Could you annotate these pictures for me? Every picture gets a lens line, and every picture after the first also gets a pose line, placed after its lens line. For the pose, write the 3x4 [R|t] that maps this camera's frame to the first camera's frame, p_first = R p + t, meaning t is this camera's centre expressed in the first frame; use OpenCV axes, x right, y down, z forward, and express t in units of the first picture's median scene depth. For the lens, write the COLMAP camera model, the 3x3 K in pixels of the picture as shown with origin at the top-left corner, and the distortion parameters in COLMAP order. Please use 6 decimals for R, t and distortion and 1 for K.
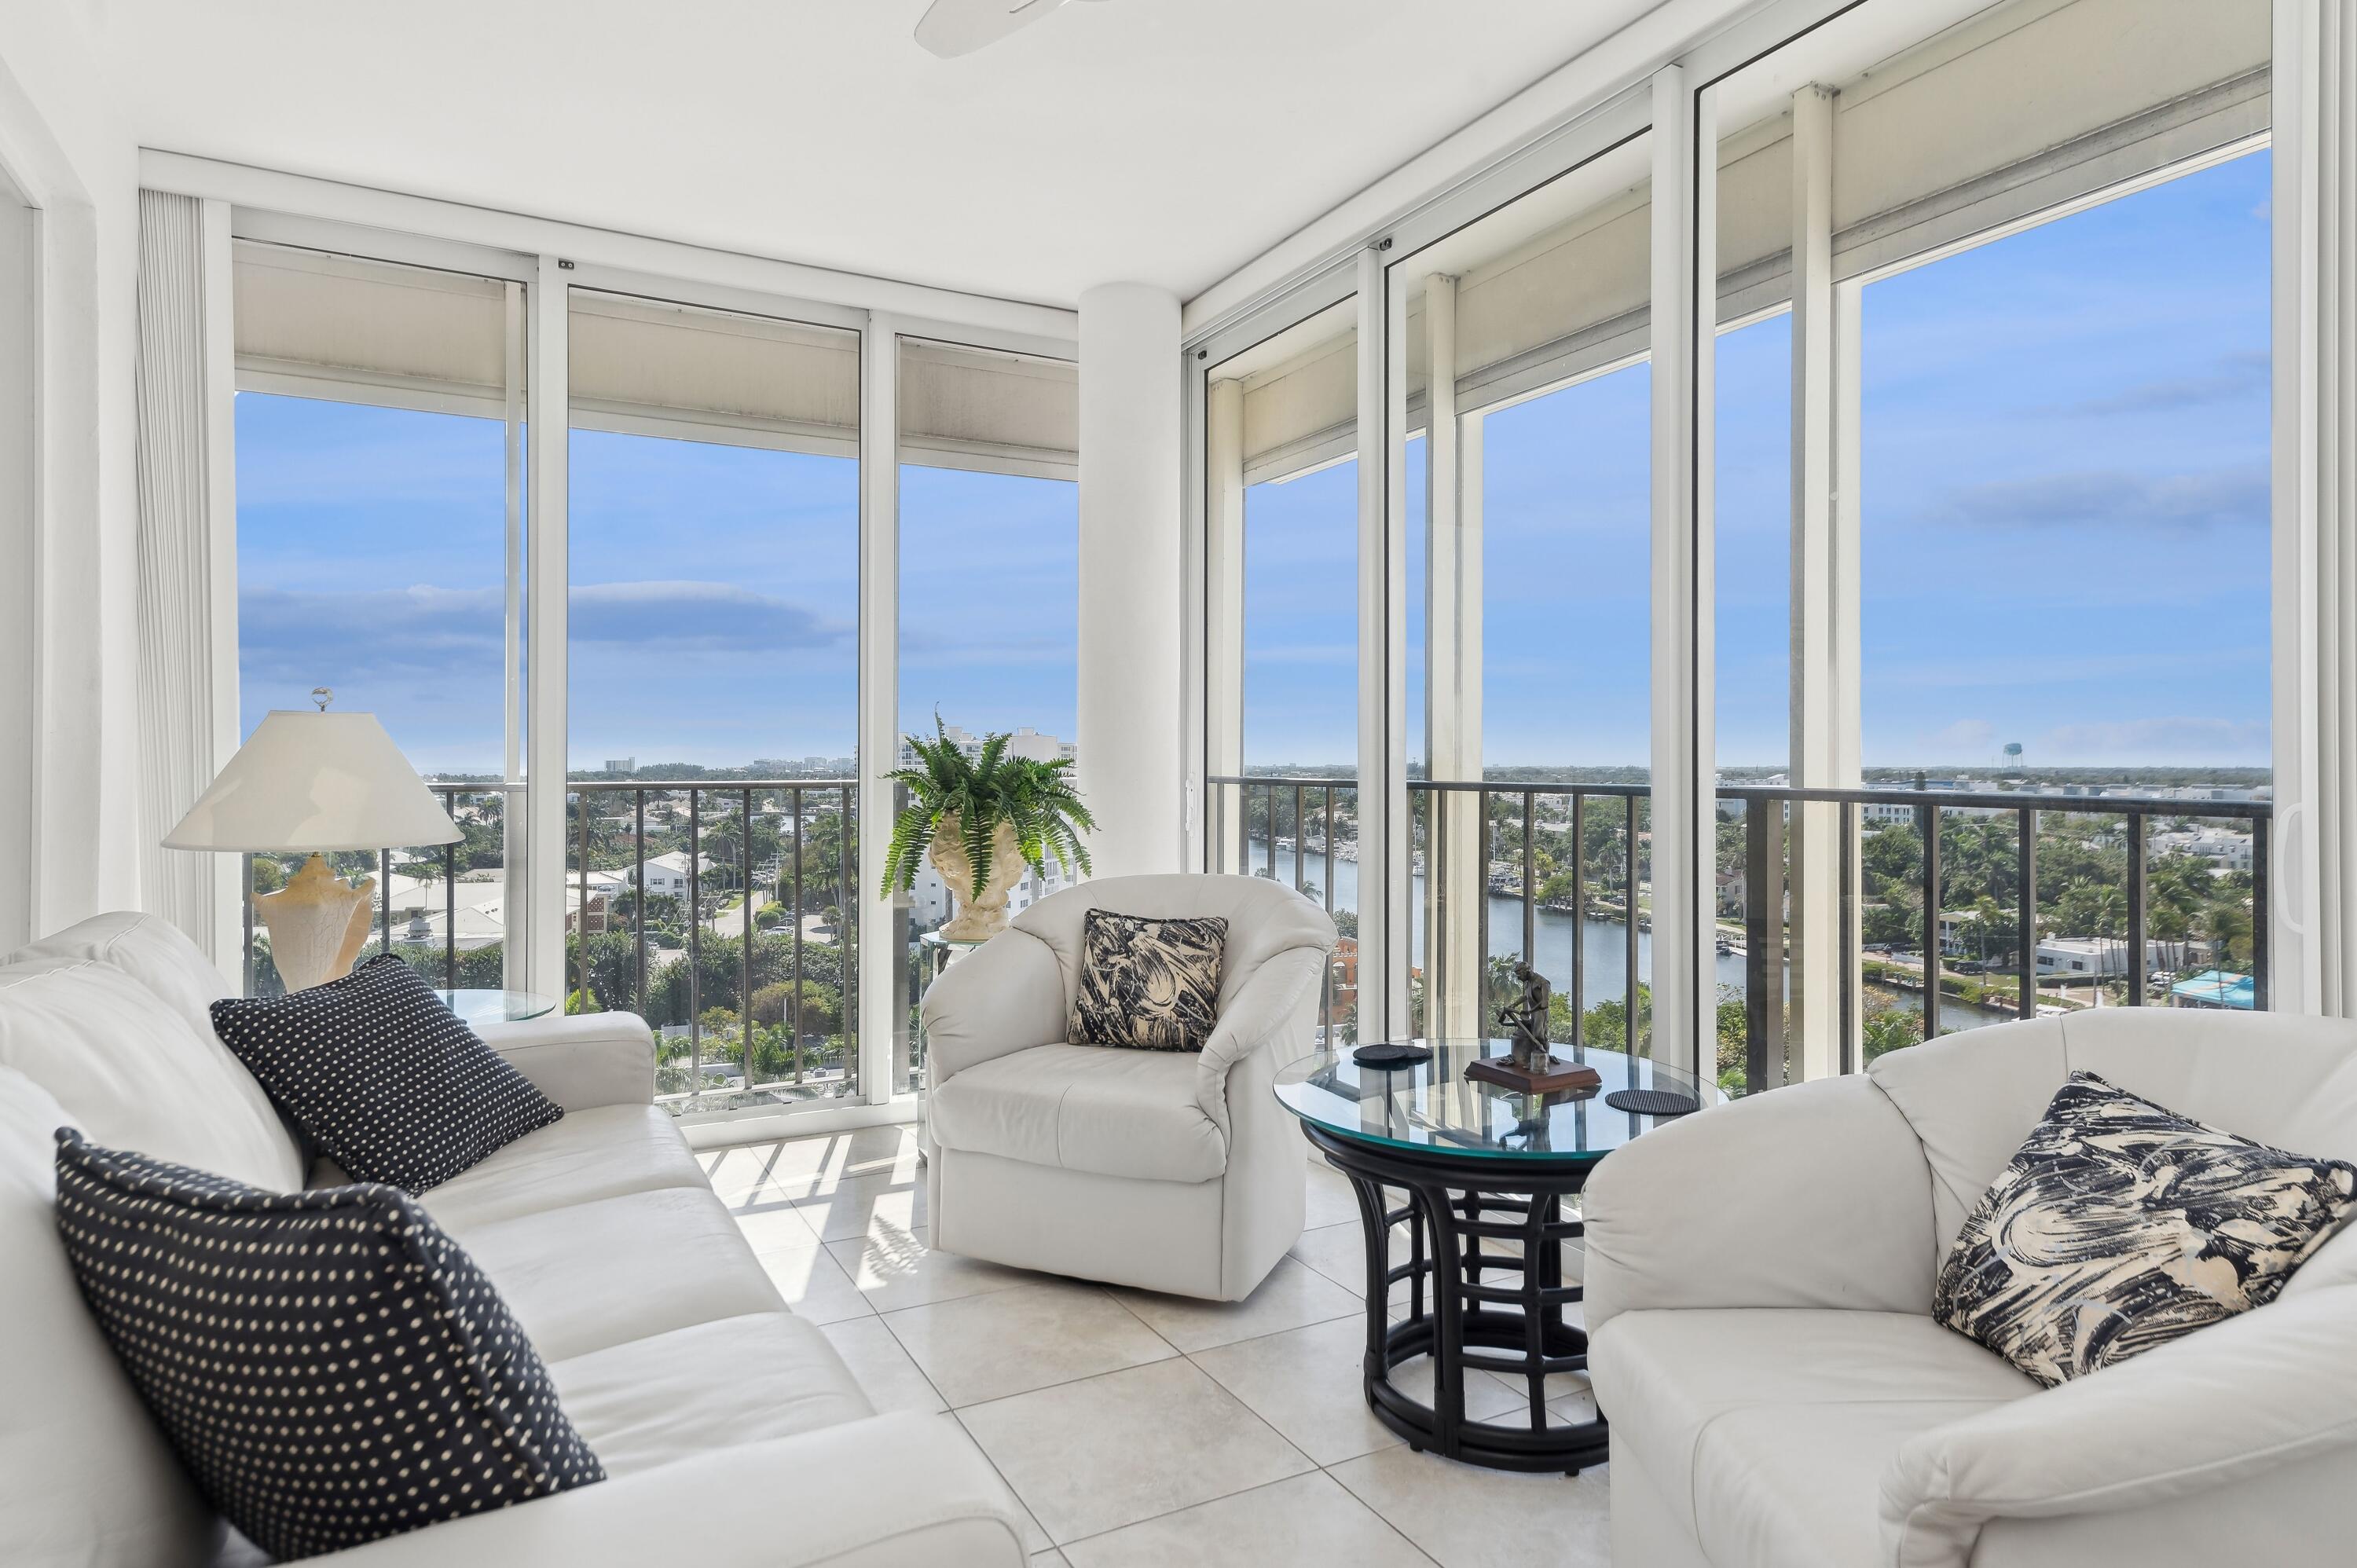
lens RADIAL K [[1327.8, 0, 1136.1], [0, 1327.8, 741.5], [0, 0, 1]] dist [0.026610, 0.000239]
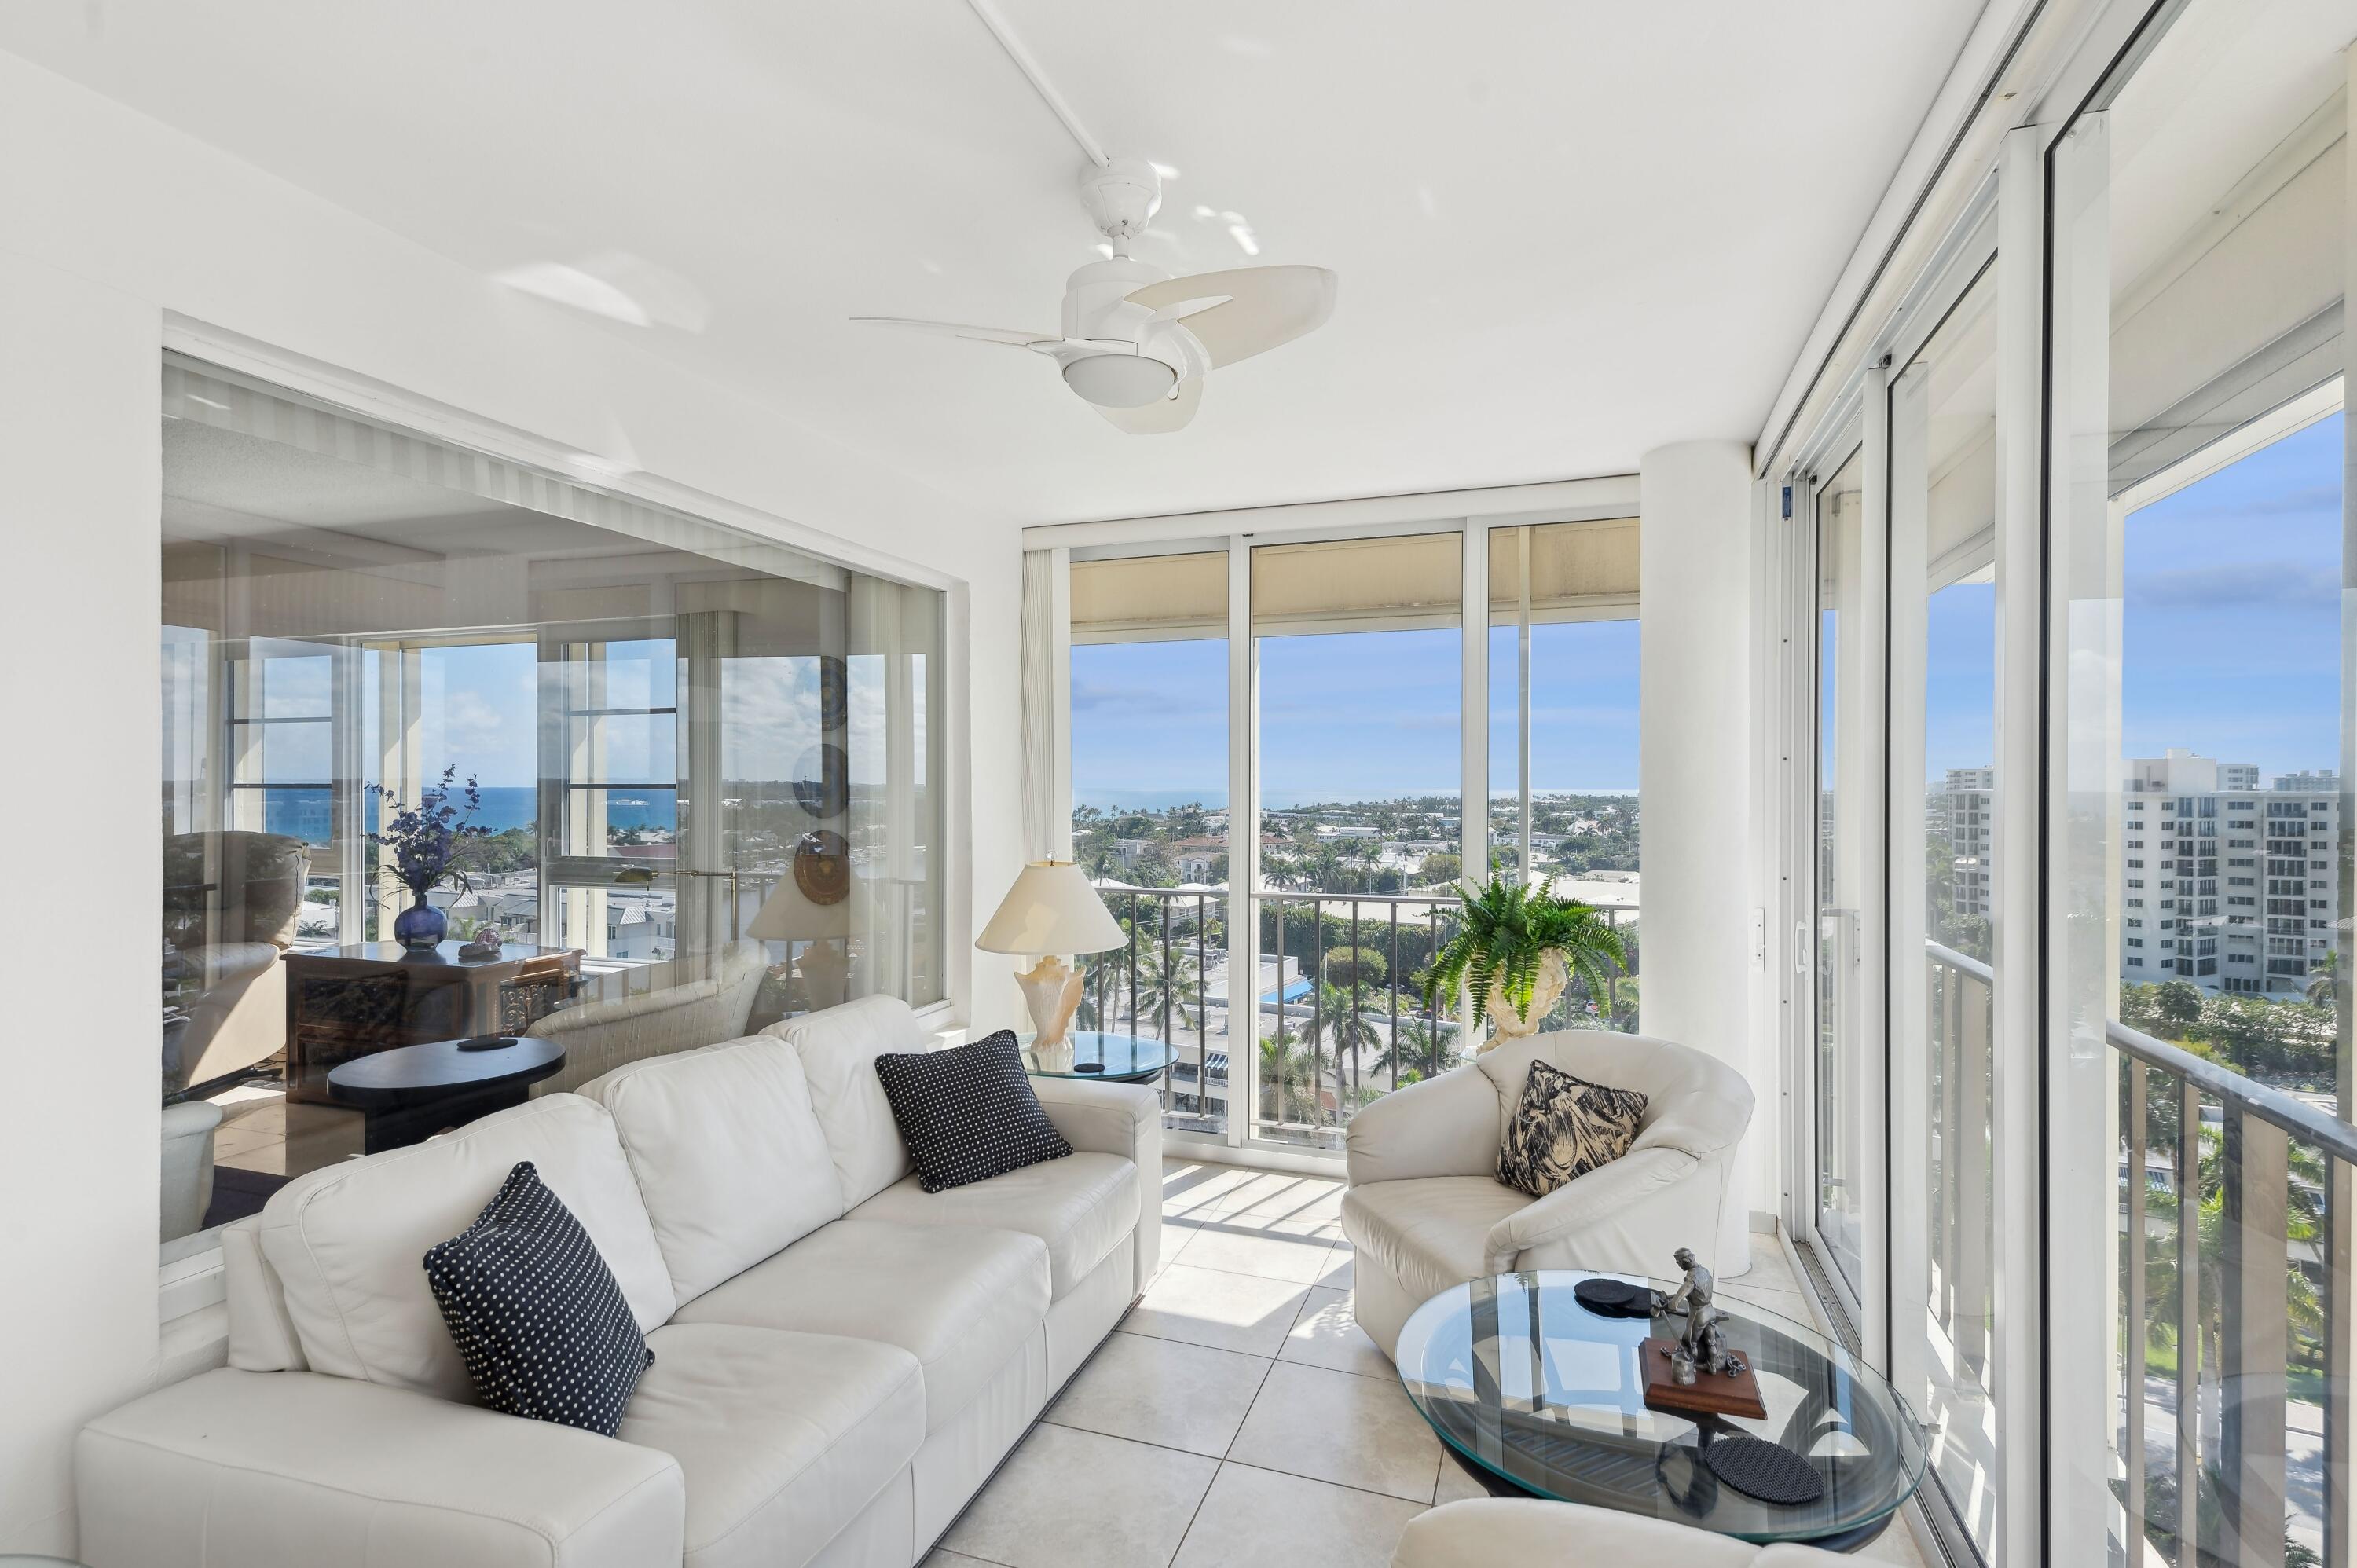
lens RADIAL K [[1094.4, 0, 1216.3], [0, 1094.4, 770.7], [0, 0, 1]] dist [0.004487, 0.000791]
pose [[0.689292, -0.008346, -0.724436, 0.422474], [0.012746, 0.999919, 0.000608, -0.111521], [0.724372, -0.009653, 0.689342, 0.181279]]
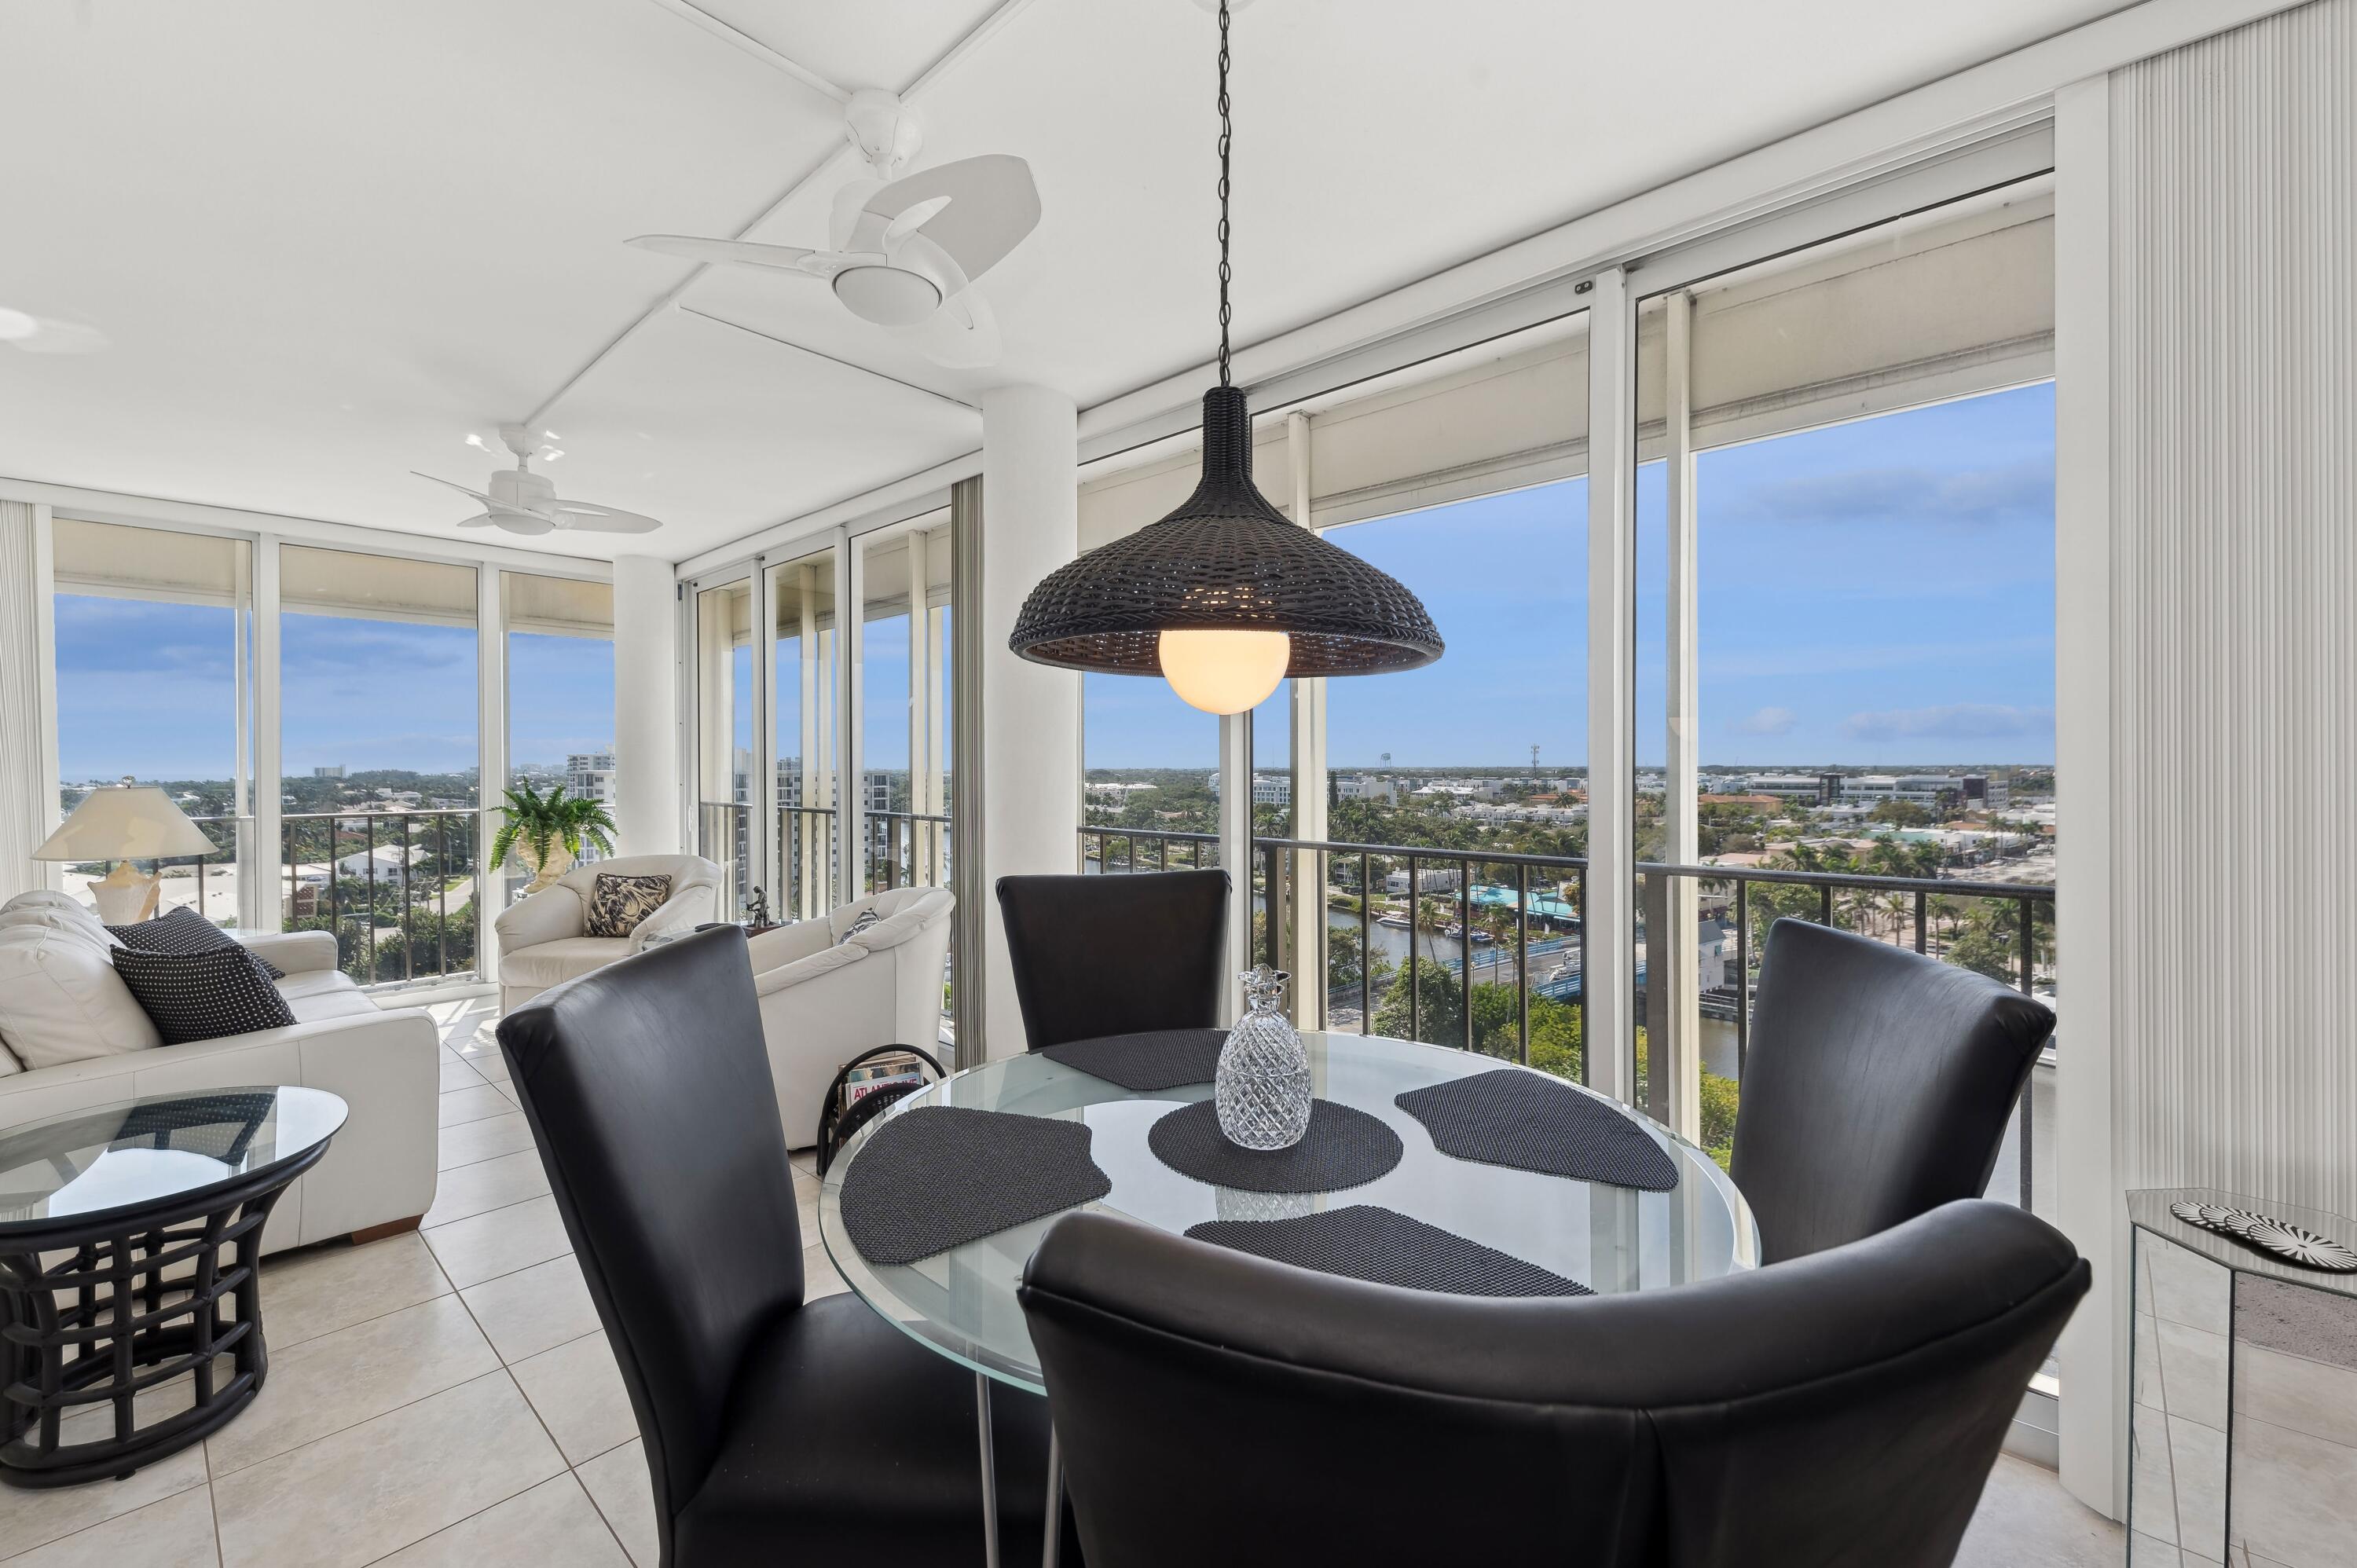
lens RADIAL K [[960.8, 0, 1157.6], [0, 960.8, 762.6], [0, 0, 1]] dist [0.017012, -0.001795]
pose [[0.944191, -0.001868, 0.329394, 0.281469], [-0.002598, 0.999911, 0.013119, -0.067154], [-0.329389, -0.013243, 0.944101, -0.692329]]
